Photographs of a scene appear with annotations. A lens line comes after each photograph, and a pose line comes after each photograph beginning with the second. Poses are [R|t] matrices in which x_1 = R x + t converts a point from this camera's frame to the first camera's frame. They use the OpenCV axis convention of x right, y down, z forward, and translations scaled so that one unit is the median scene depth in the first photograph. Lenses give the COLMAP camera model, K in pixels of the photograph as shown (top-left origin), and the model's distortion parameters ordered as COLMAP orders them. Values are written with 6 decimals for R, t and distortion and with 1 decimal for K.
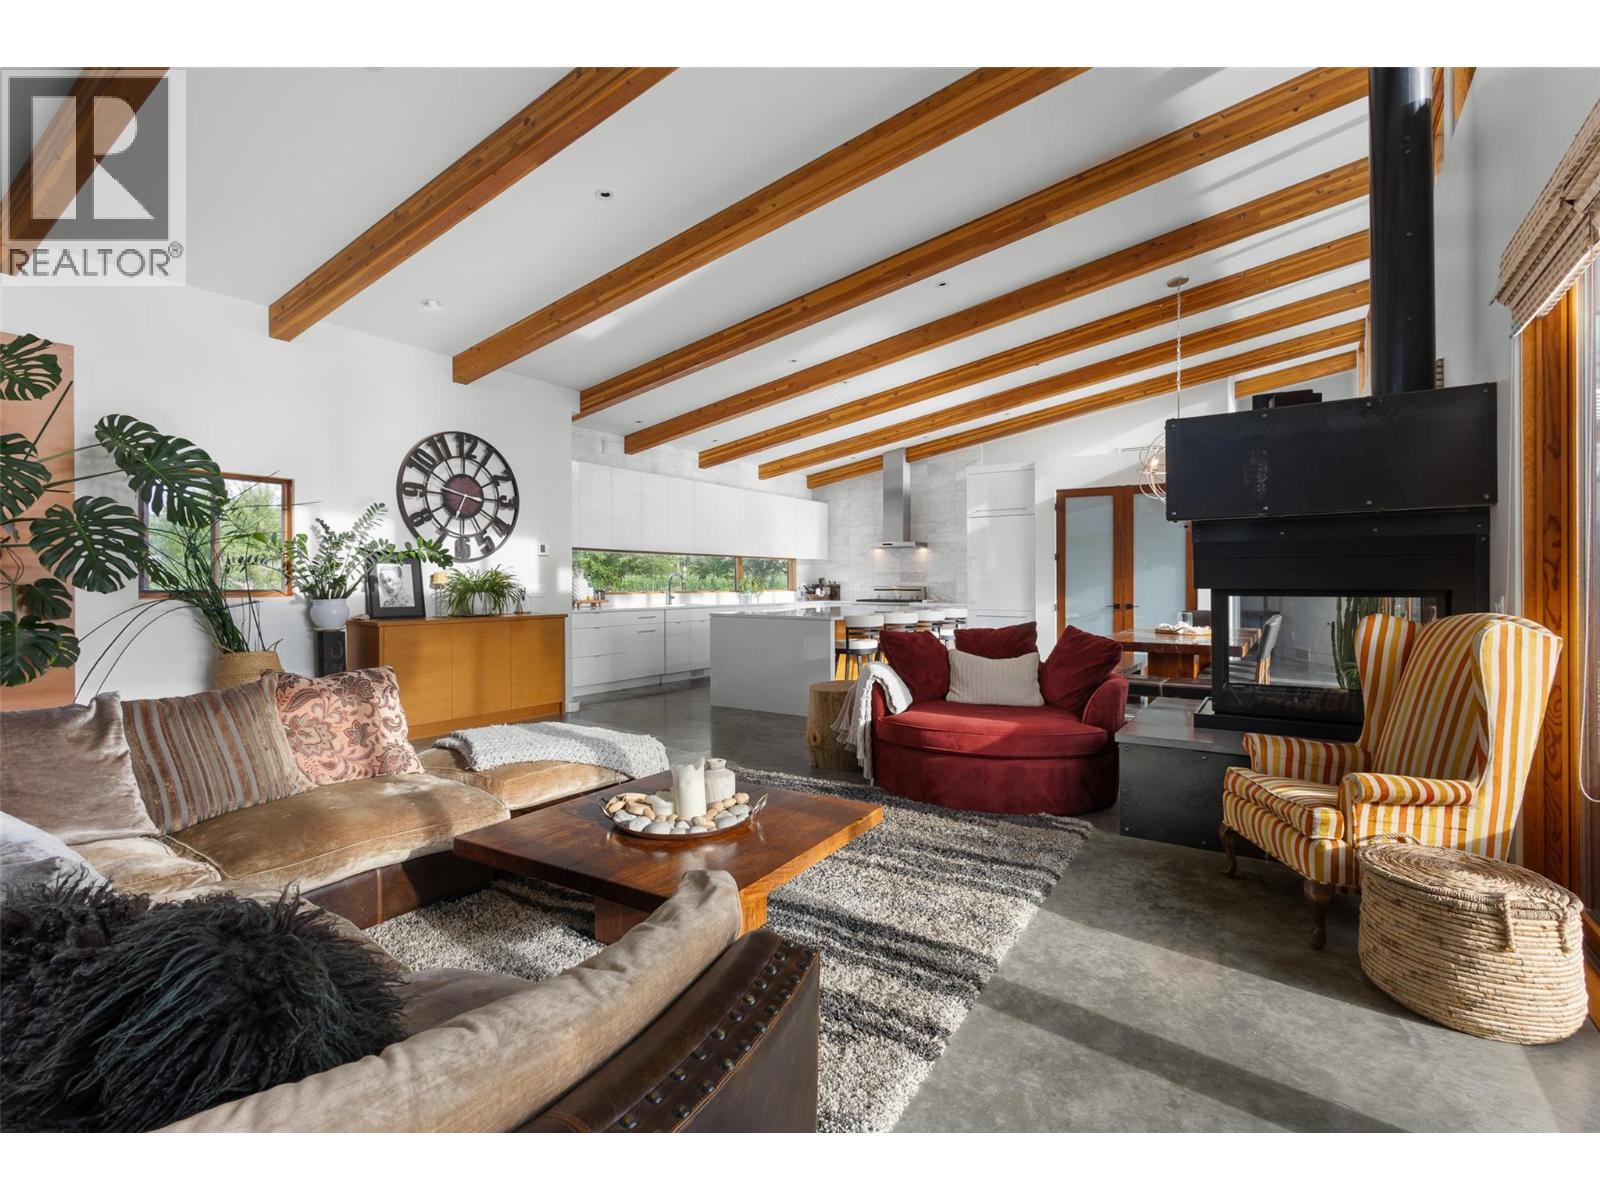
lens RADIAL K [[747.4, 0, 811.6], [0, 747.4, 599.6], [0, 0, 1]] dist [0.006762, 0.000779]
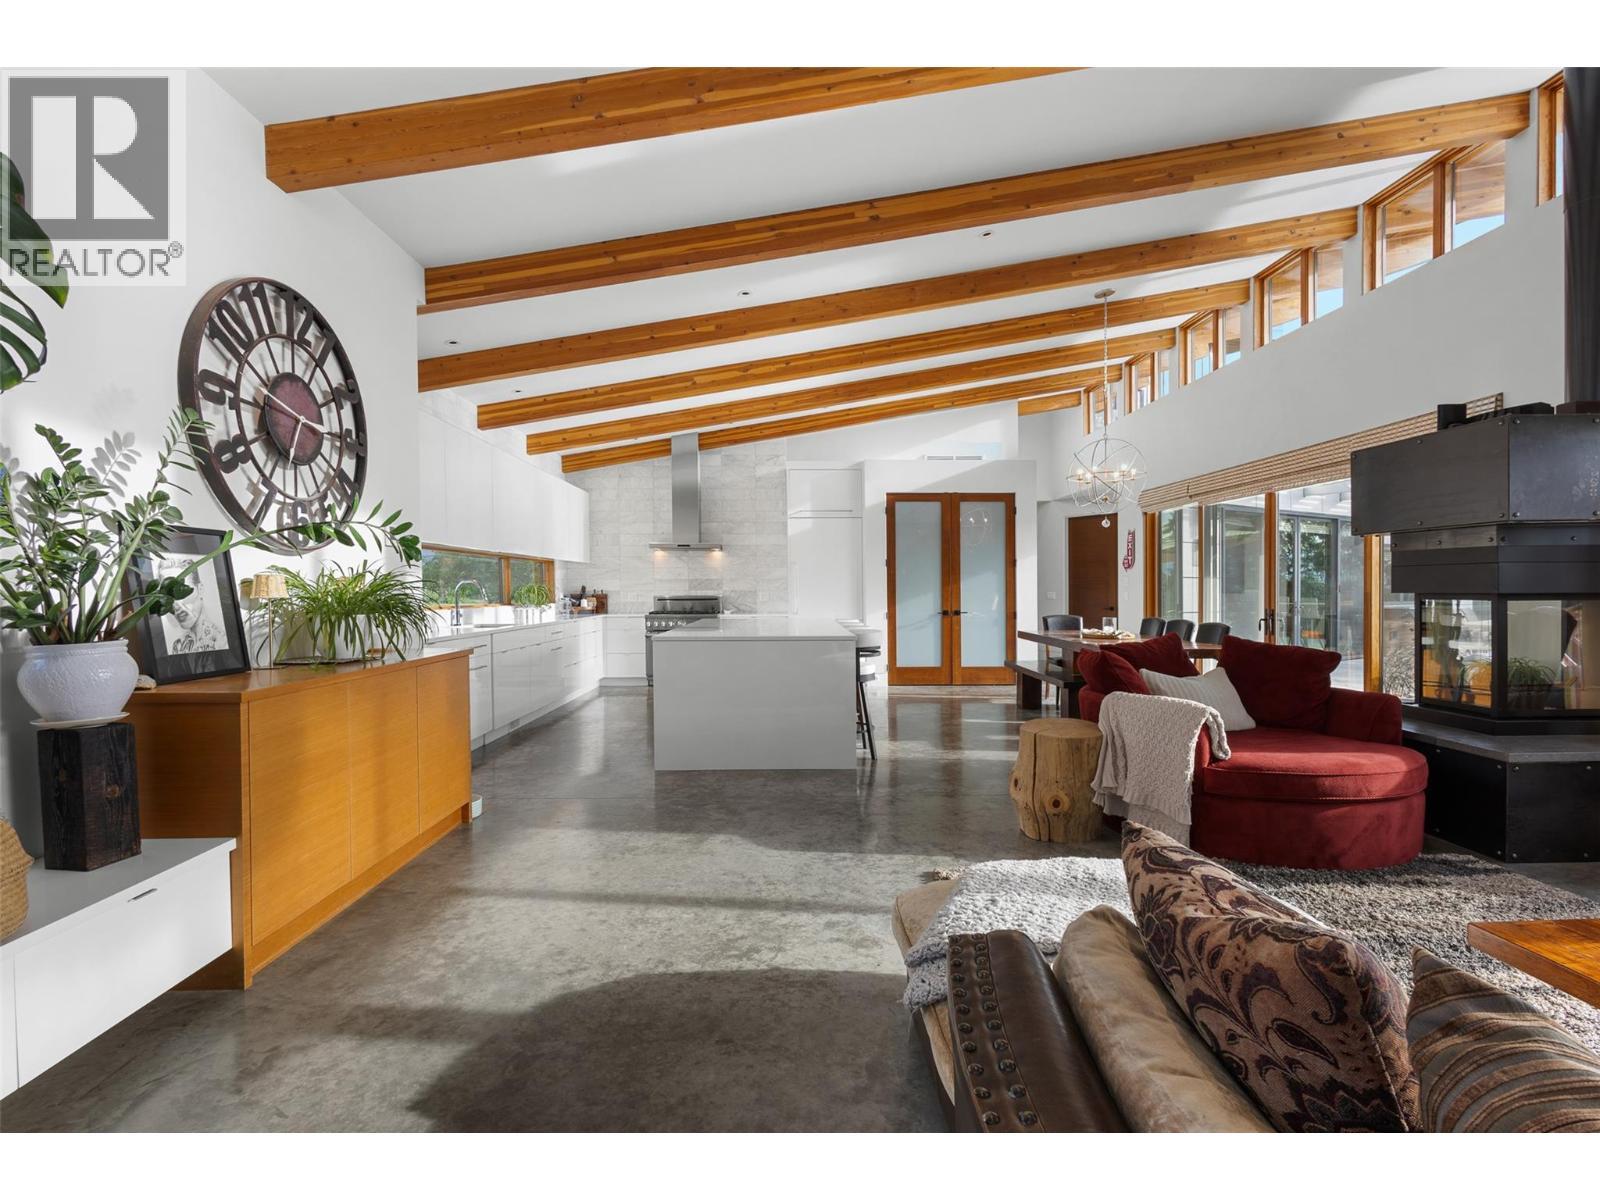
lens RADIAL K [[747.4, 0, 796.2], [0, 747.4, 612.2], [0, 0, 1]] dist [0.006762, 0.000779]
pose [[0.834996, -0.022200, 0.549809, -0.293002], [0.019148, 0.999753, 0.011287, -0.006876], [-0.549923, 0.001103, 0.835214, 0.257202]]
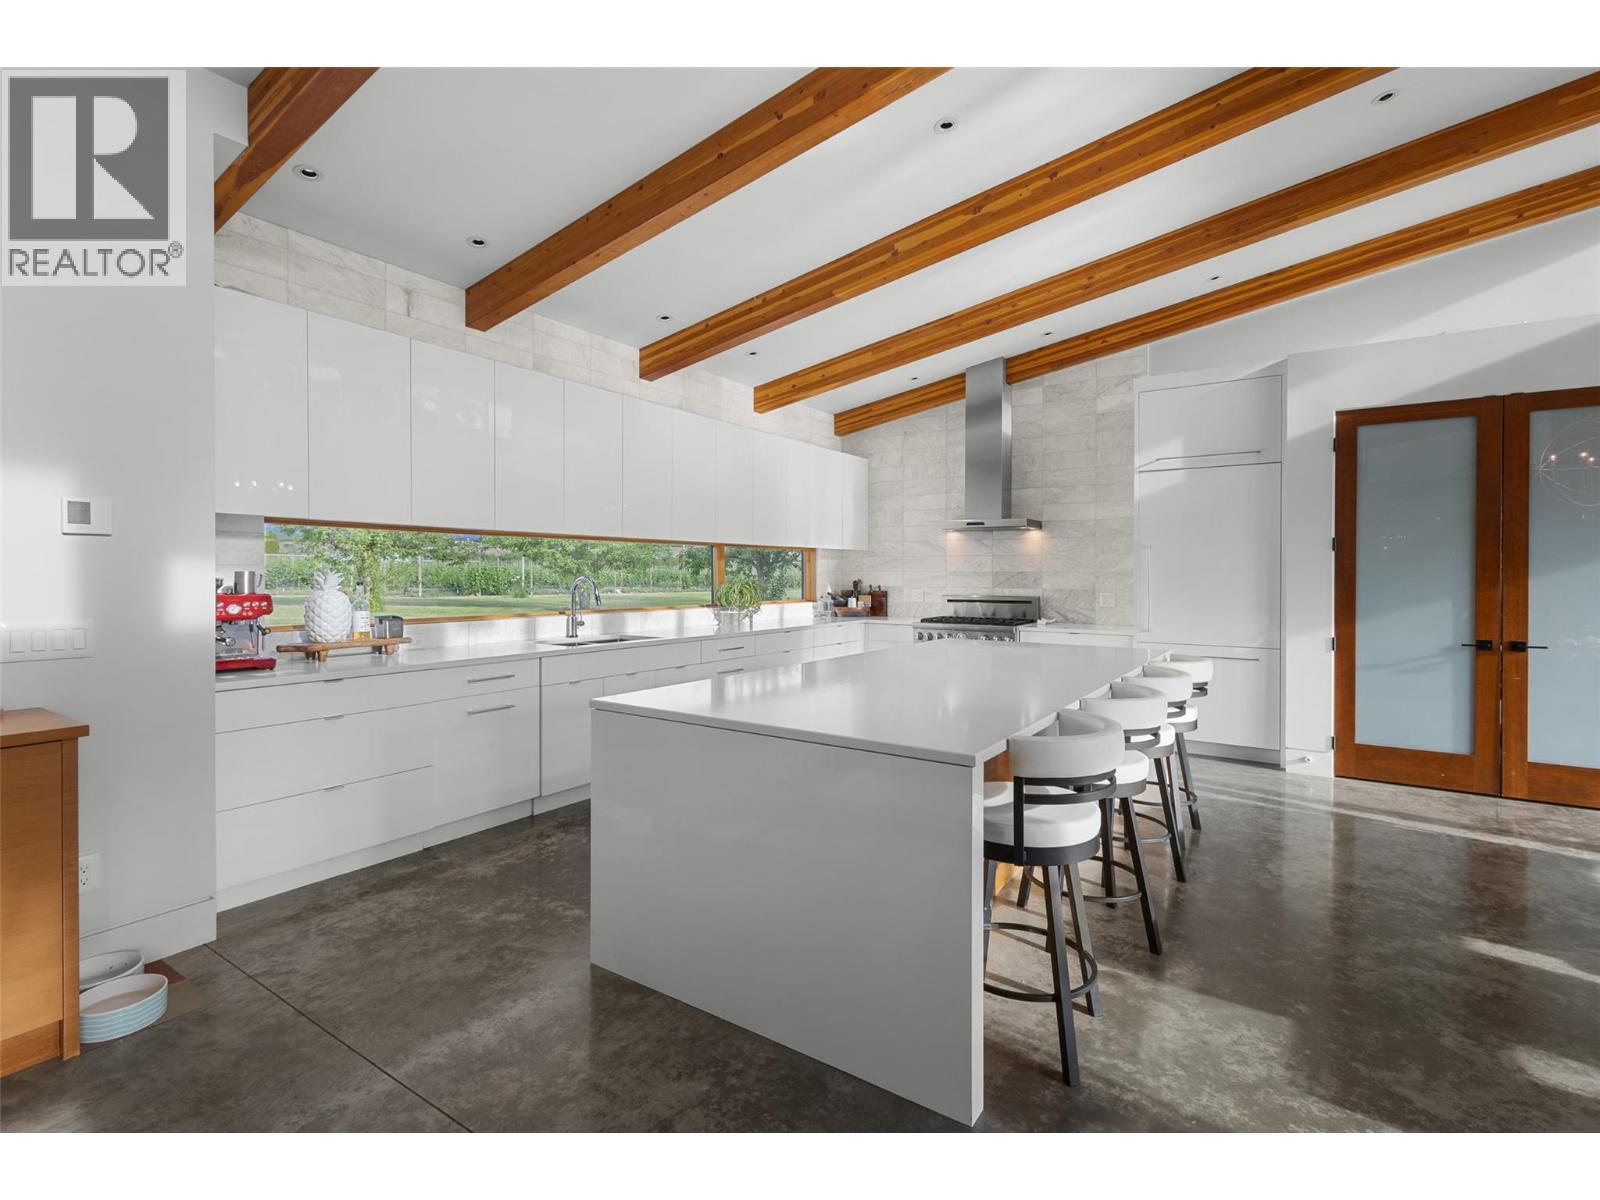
lens RADIAL K [[747.4, 0, 803.3], [0, 747.4, 587.8], [0, 0, 1]] dist [0.006762, 0.000779]
pose [[0.999742, 0.001524, -0.022672, -0.021251], [-0.001643, 0.999985, -0.005220, -0.023849], [0.022664, 0.005256, 0.999729, 0.473768]]
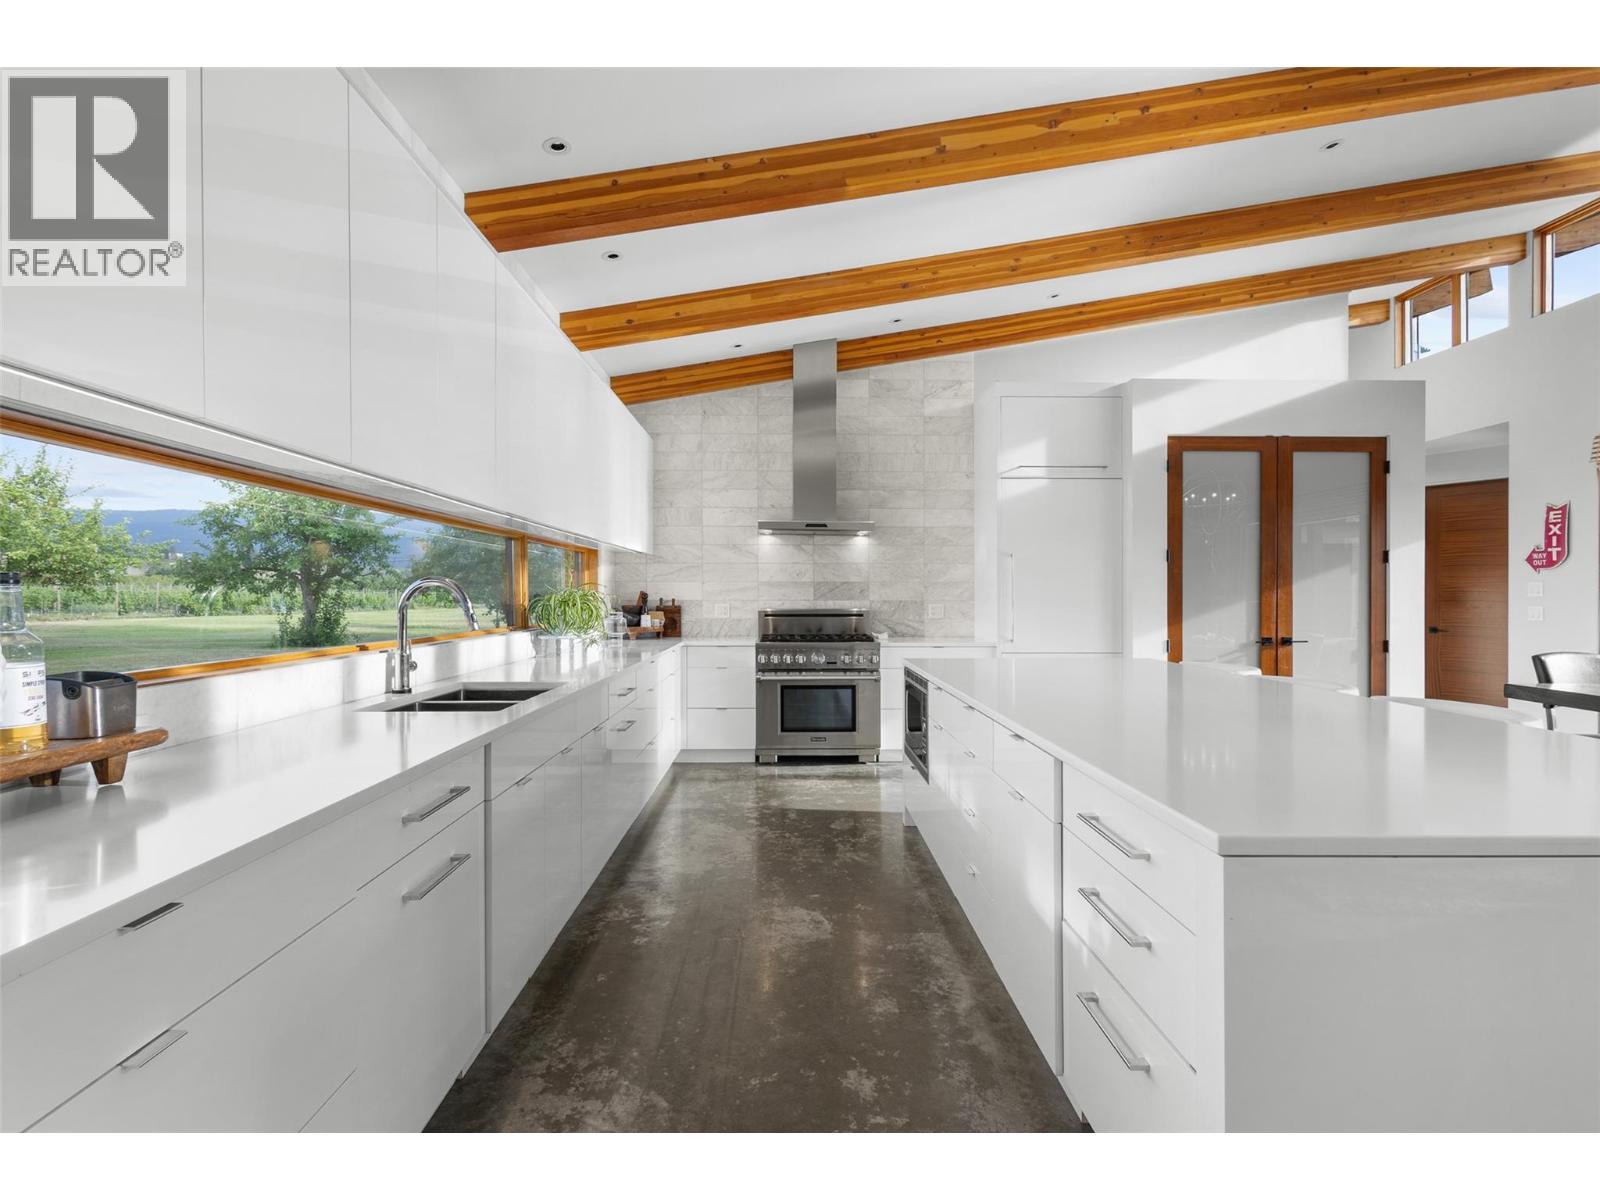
lens RADIAL K [[747.4, 0, 794.6], [0, 747.4, 598.5], [0, 0, 1]] dist [0.006762, 0.000779]
pose [[0.836091, -0.004117, 0.548575, -0.210619], [0.014632, 0.999783, -0.014798, -0.020234], [-0.548395, 0.020400, 0.835971, 0.671103]]
